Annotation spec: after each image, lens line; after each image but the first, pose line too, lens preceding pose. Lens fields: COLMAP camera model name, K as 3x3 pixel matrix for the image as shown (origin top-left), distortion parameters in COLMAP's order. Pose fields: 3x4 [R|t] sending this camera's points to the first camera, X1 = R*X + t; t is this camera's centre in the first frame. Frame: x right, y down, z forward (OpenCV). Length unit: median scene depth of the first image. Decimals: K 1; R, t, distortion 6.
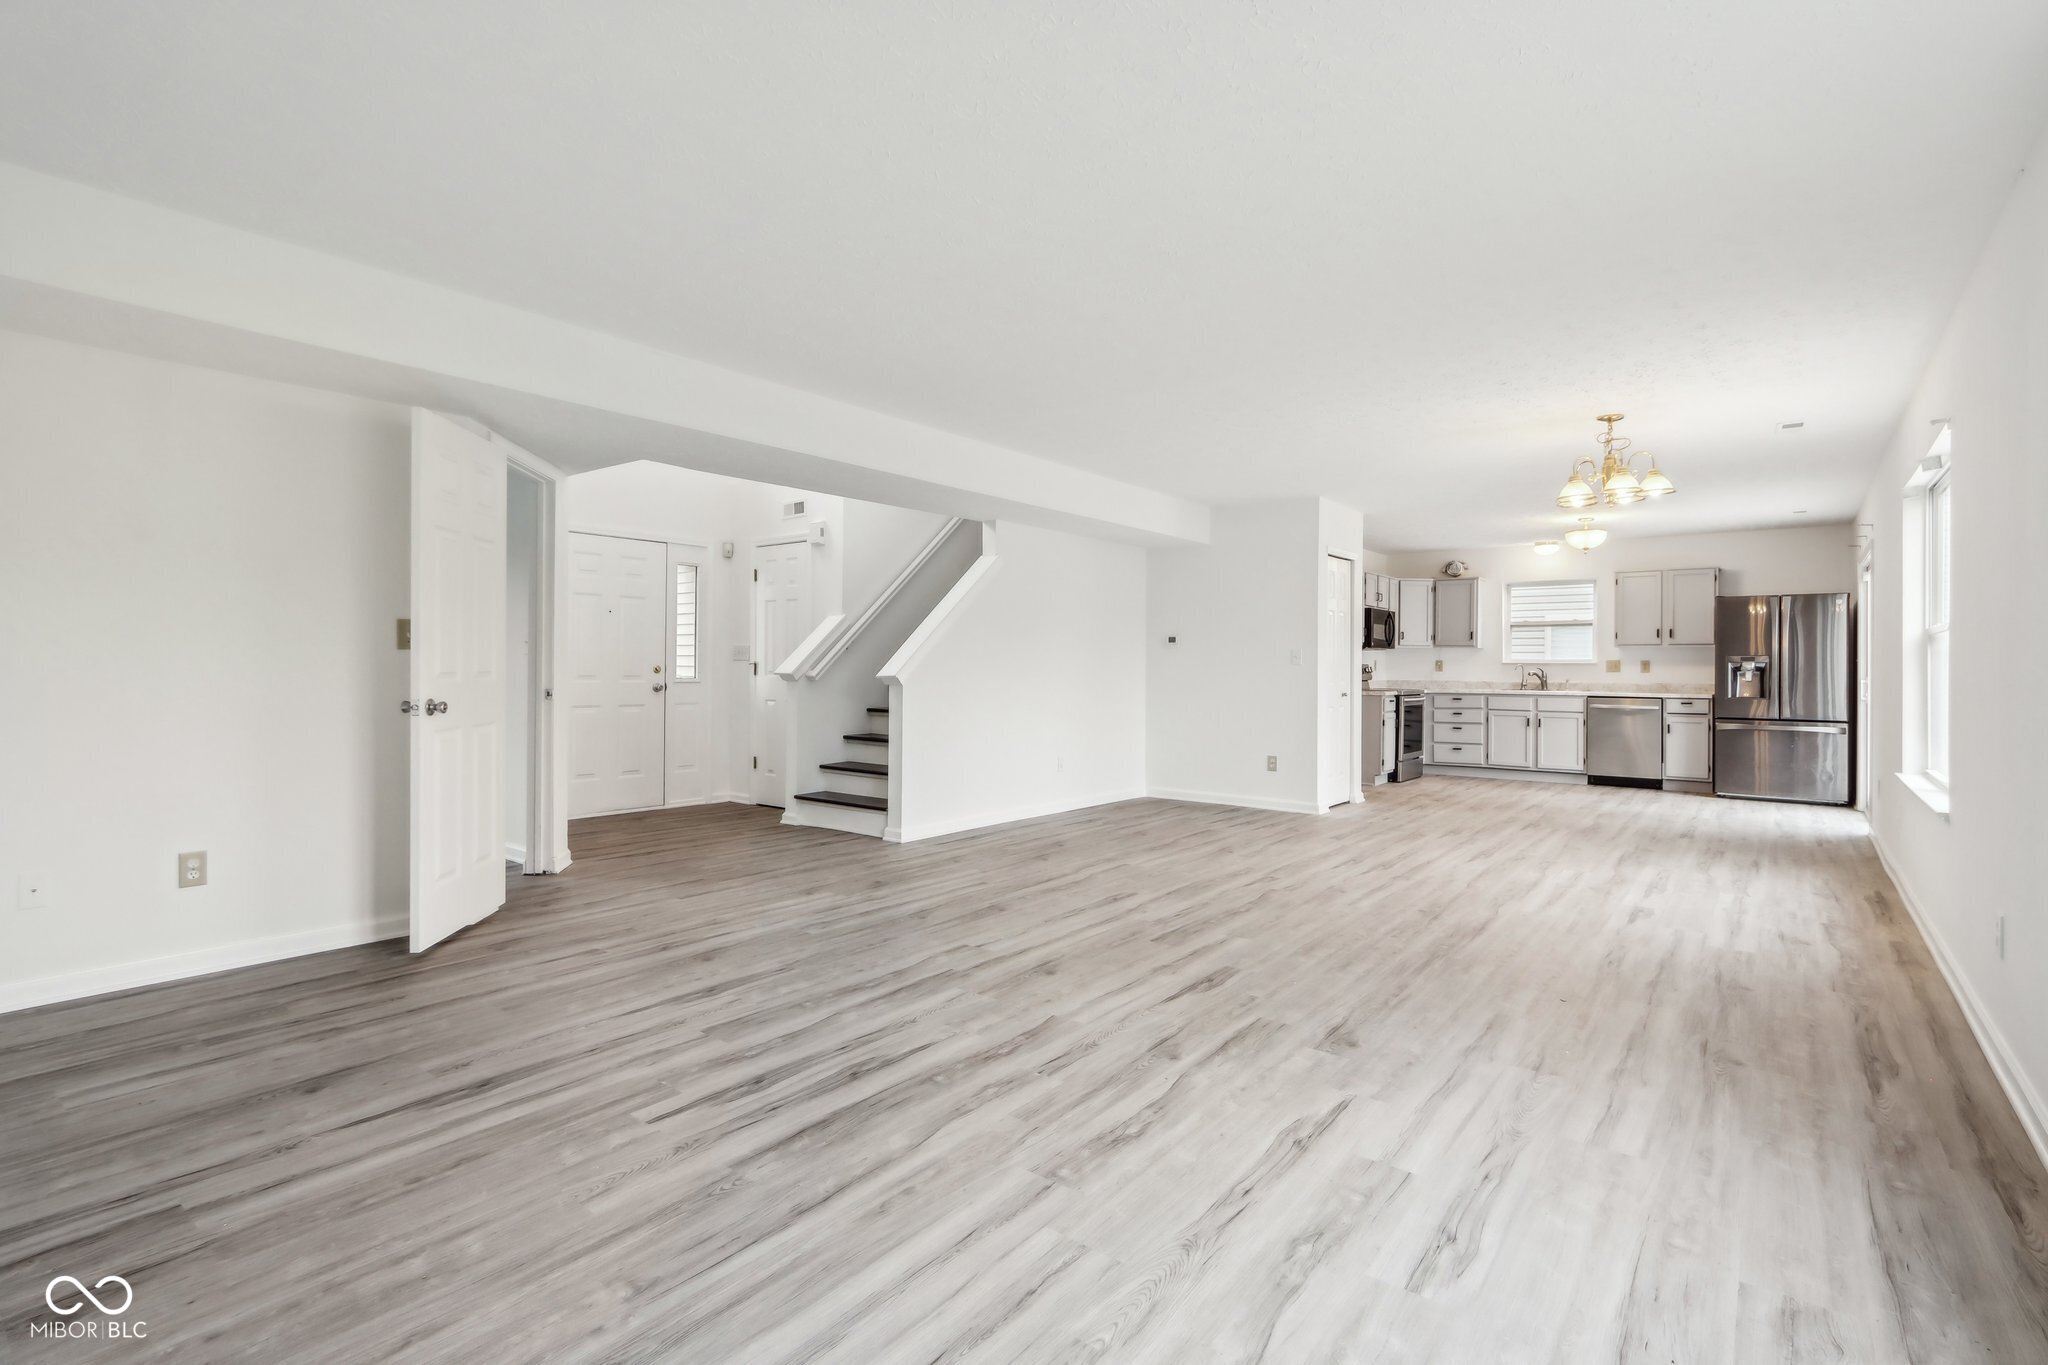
lens RADIAL K [[964.1, 0, 996.4], [0, 964.1, 665.8], [0, 0, 1]] dist [-0.014108, 0.001081]
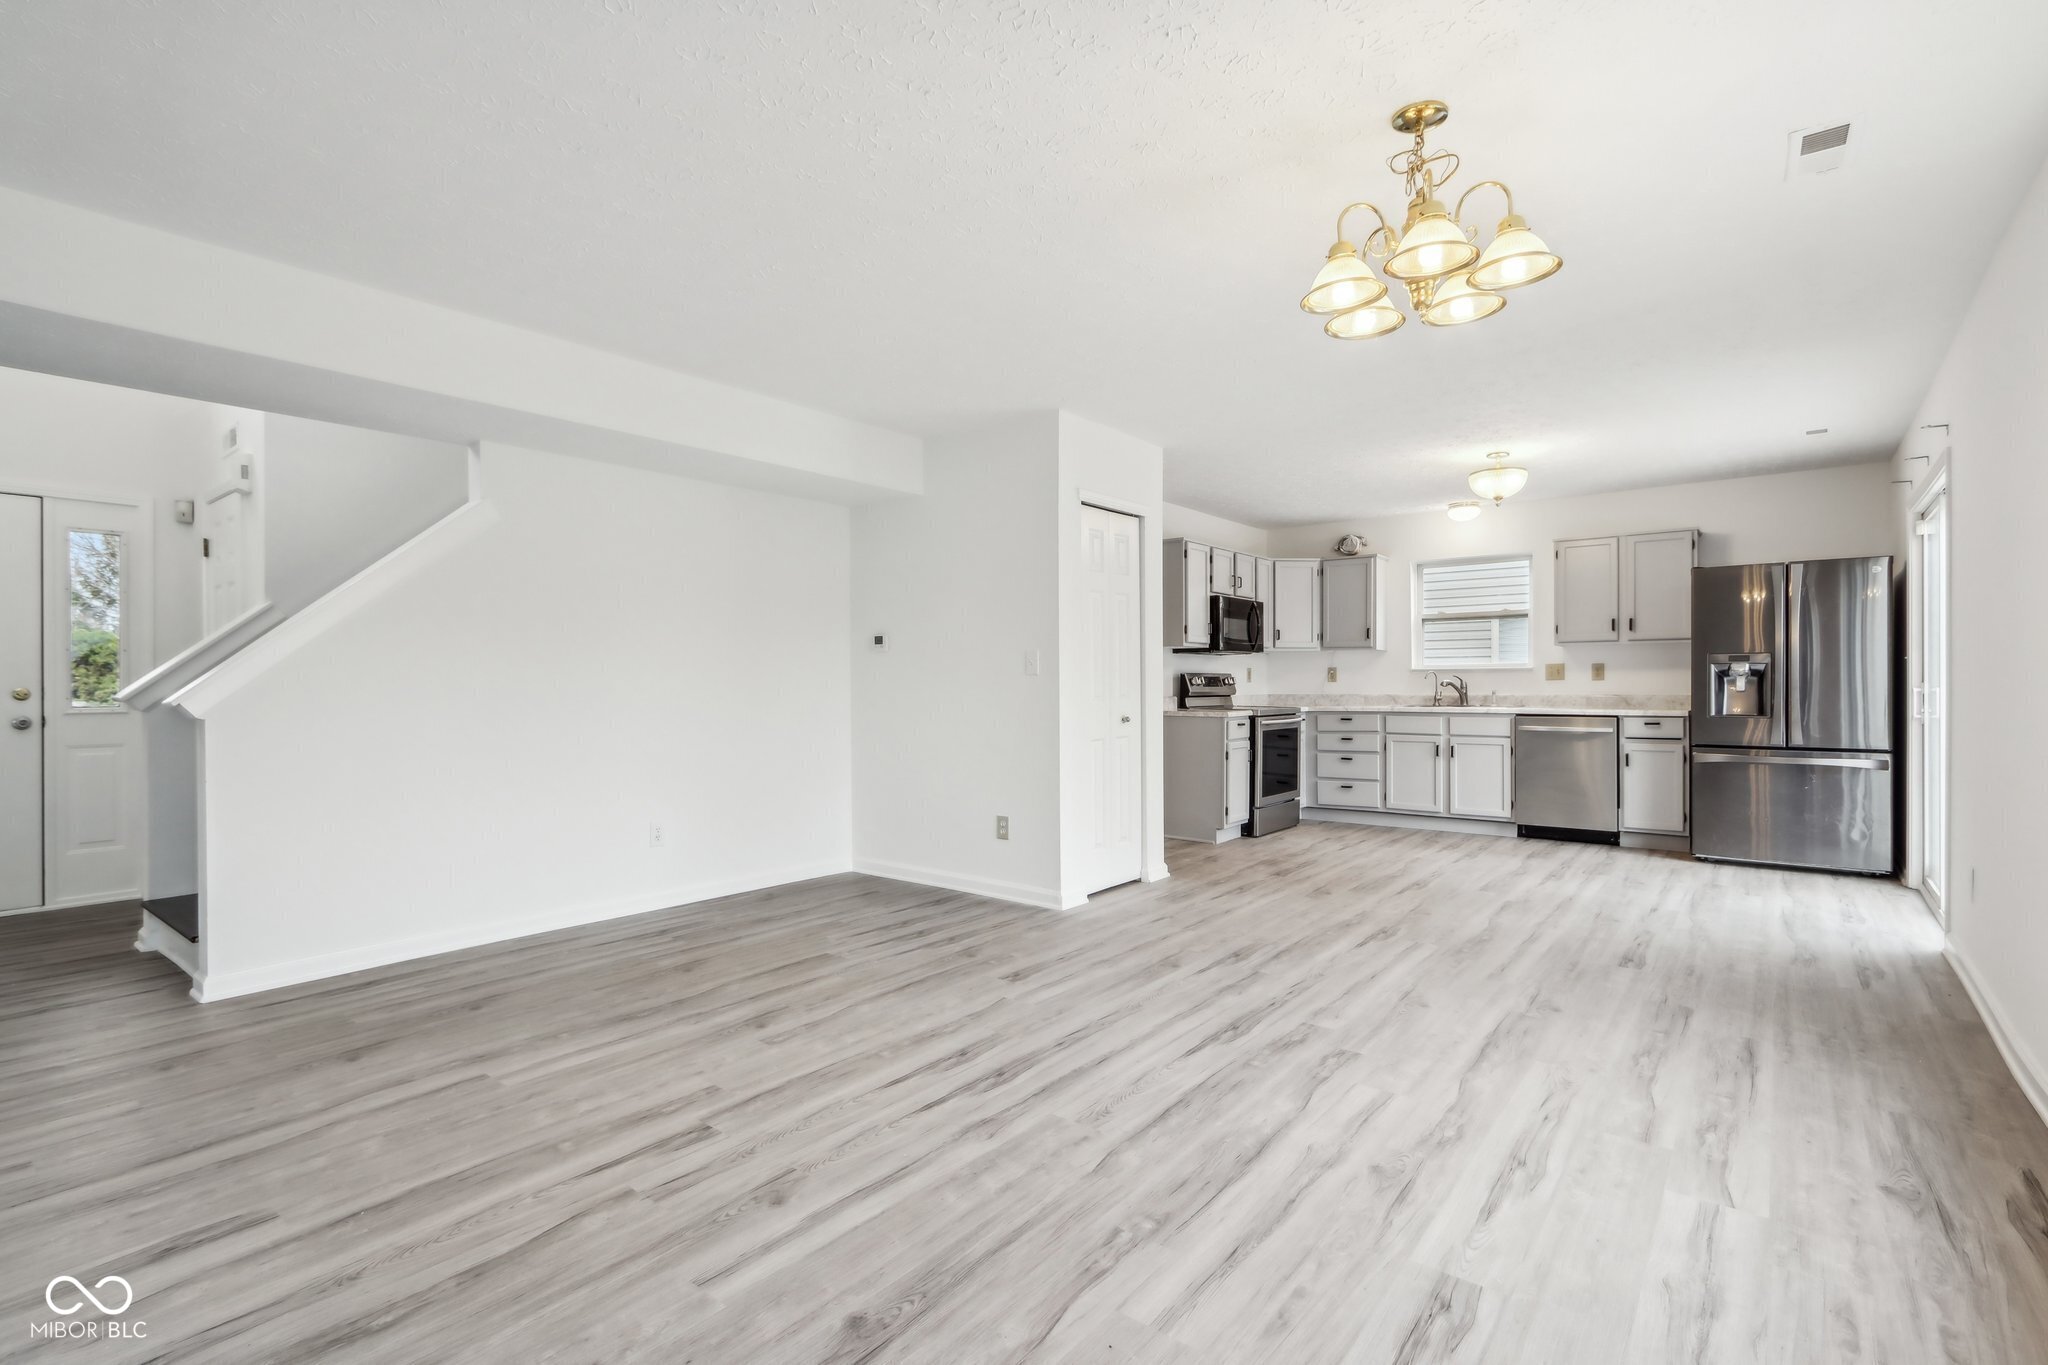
lens RADIAL K [[956.6, 0, 1020.3], [0, 956.6, 686.8], [0, 0, 1]] dist [-0.002963, 0.000982]
pose [[0.999823, -0.011170, 0.015164, 0.268882], [0.011089, 0.999924, 0.005425, 0.003654], [-0.015224, -0.005256, 0.999870, 0.334034]]
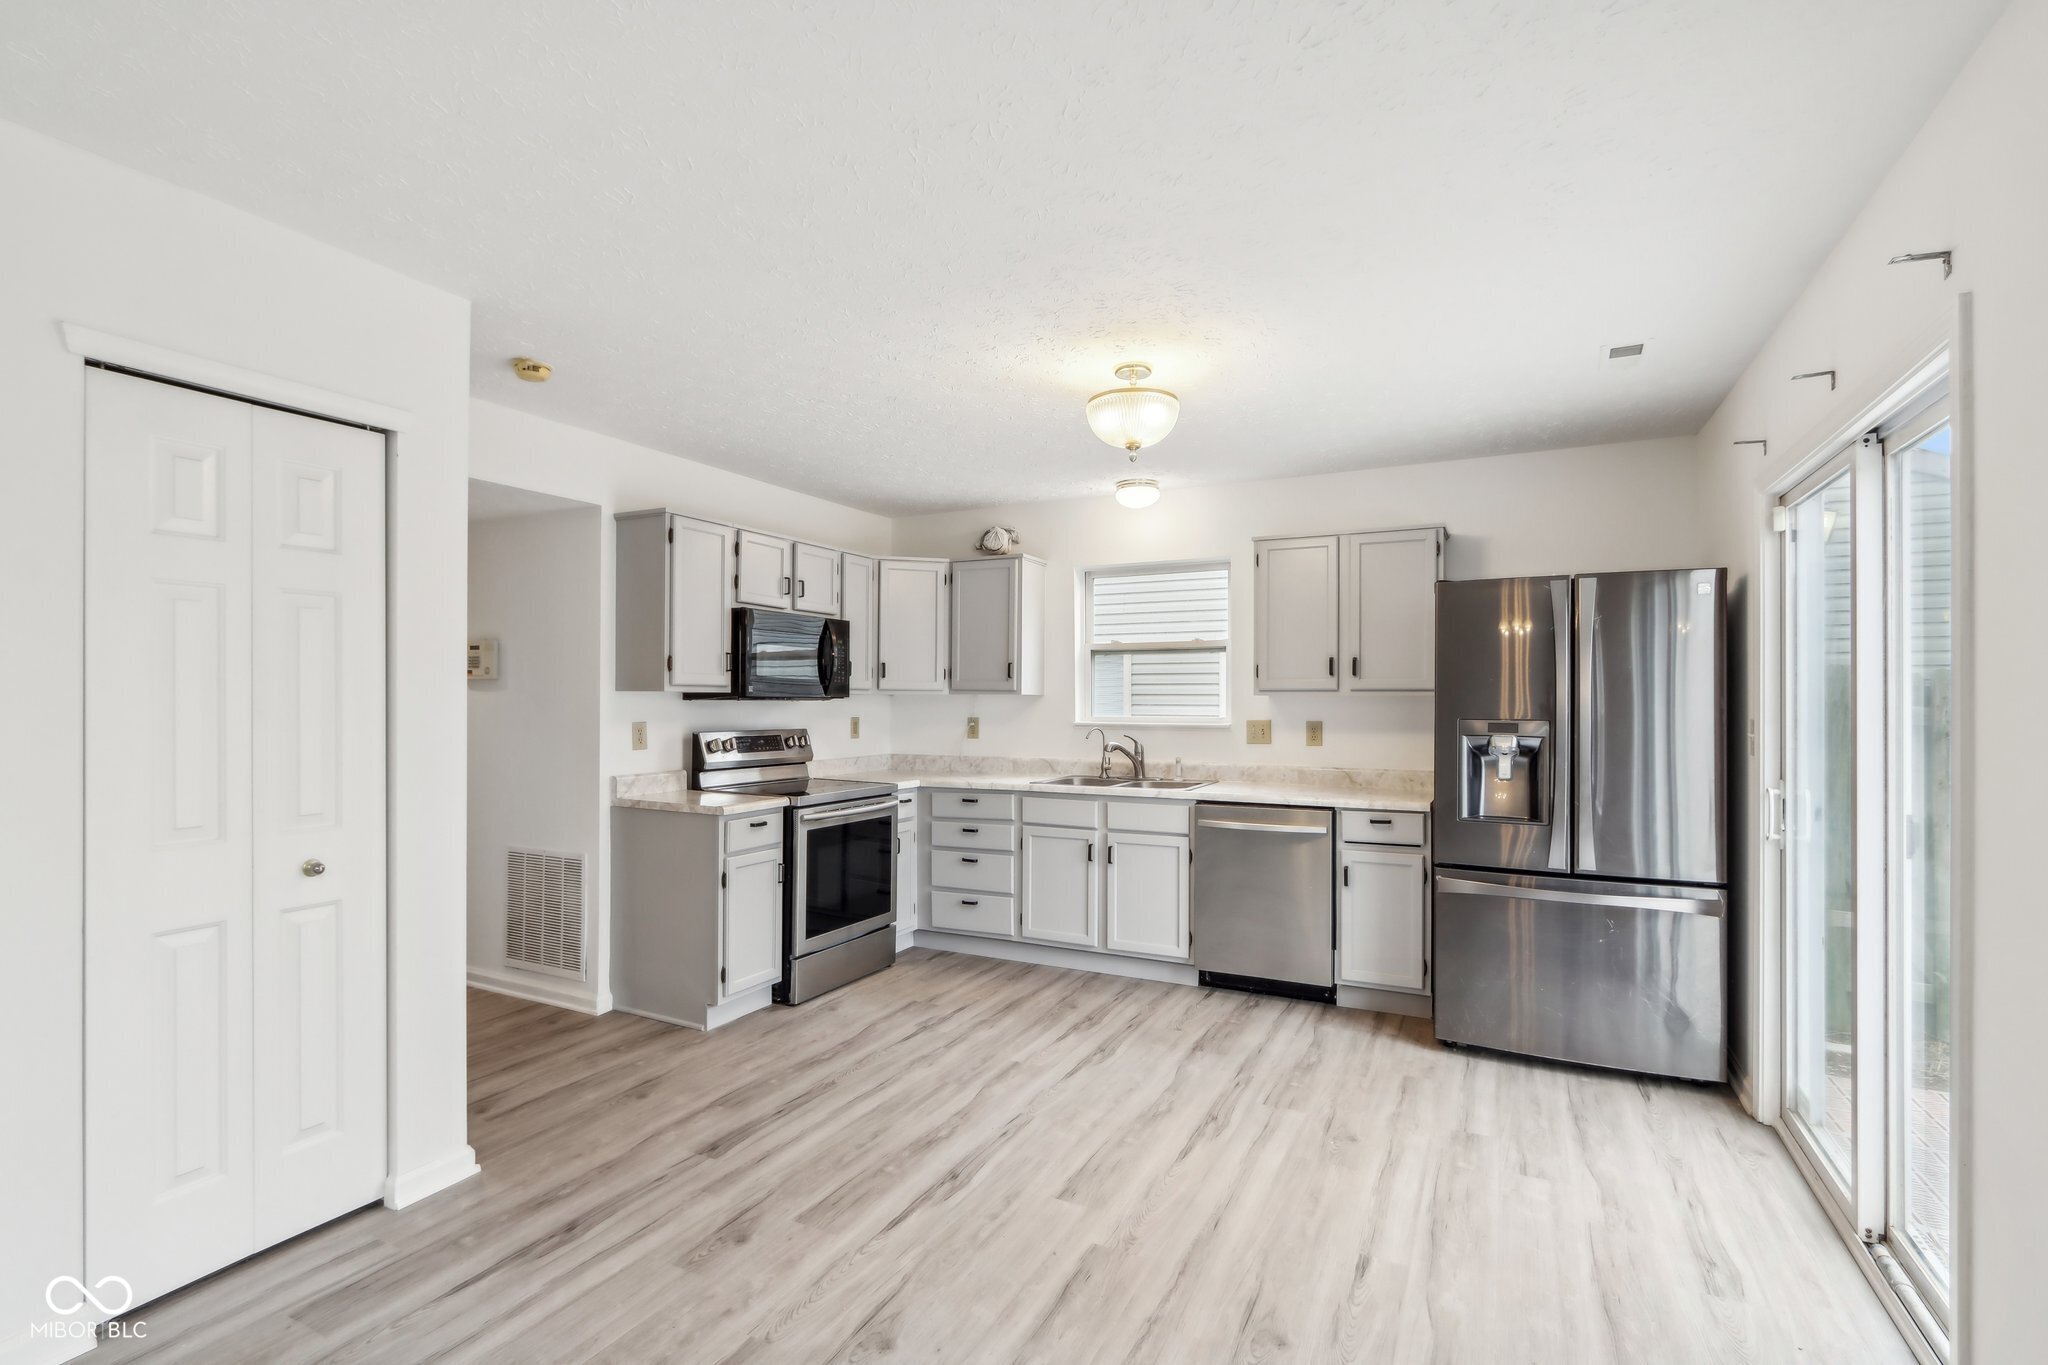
lens RADIAL K [[959.3, 0, 1027.2], [0, 959.3, 696.6], [0, 0, 1]] dist [0.002233, 0.000775]
pose [[0.975481, -0.002569, 0.220070, 0.491591], [0.003163, 0.999992, -0.002347, -0.020626], [-0.220062, 0.002986, 0.975481, 0.637386]]
